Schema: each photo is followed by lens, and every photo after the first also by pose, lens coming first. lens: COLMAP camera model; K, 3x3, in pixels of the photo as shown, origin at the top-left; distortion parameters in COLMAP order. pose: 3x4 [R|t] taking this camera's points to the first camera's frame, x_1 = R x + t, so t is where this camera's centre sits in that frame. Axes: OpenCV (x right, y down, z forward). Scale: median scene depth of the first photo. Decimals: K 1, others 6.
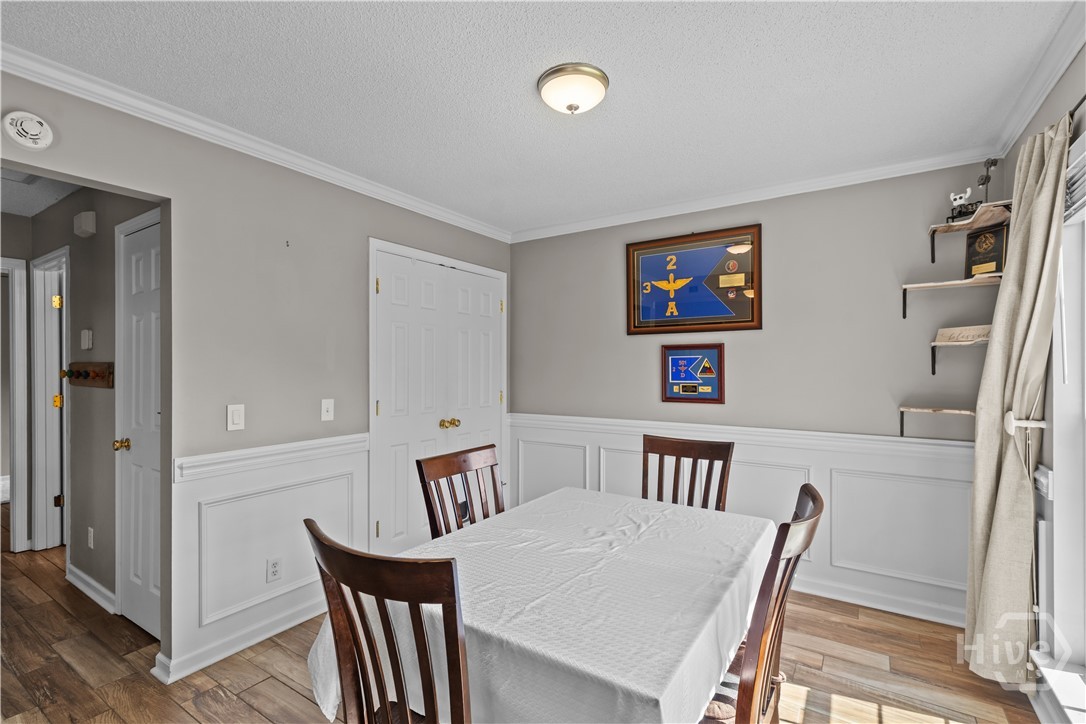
lens RADIAL K [[485.7, 0, 539.1], [0, 485.7, 365.9], [0, 0, 1]] dist [0.009929, 0.000616]
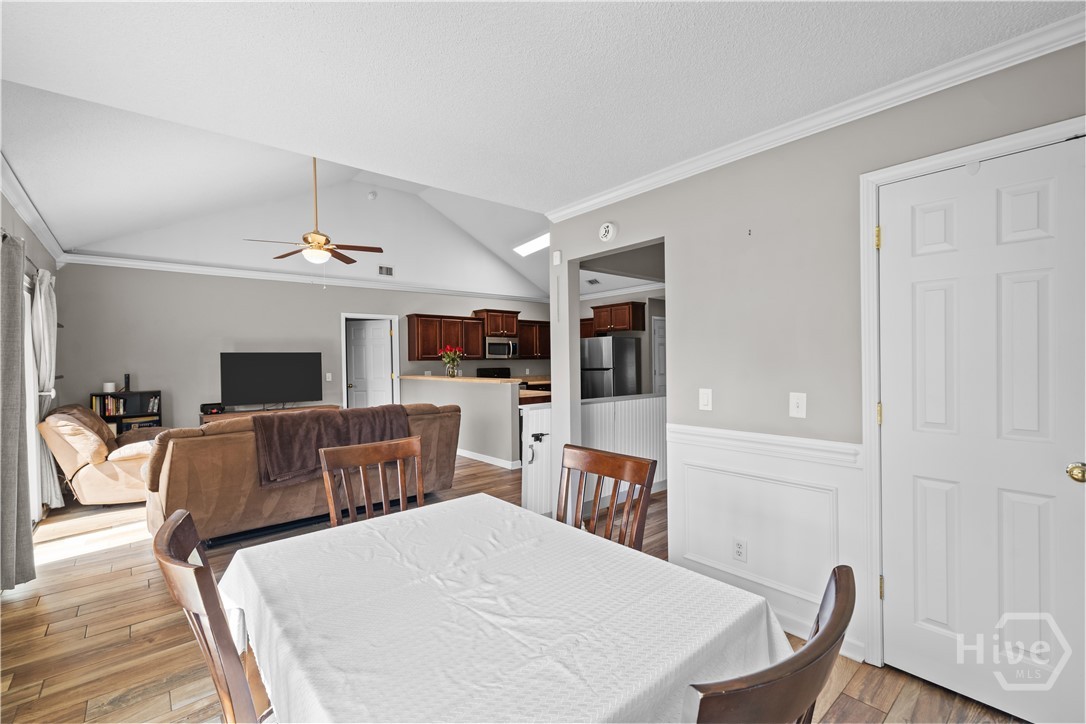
lens RADIAL K [[485.7, 0, 548.7], [0, 485.7, 362.4], [0, 0, 1]] dist [0.009929, 0.000616]
pose [[-0.276065, 0.008320, -0.961103, 0.780420], [0.017349, 0.999843, 0.003672, 0.006498], [0.960982, -0.015660, -0.276166, 1.234859]]
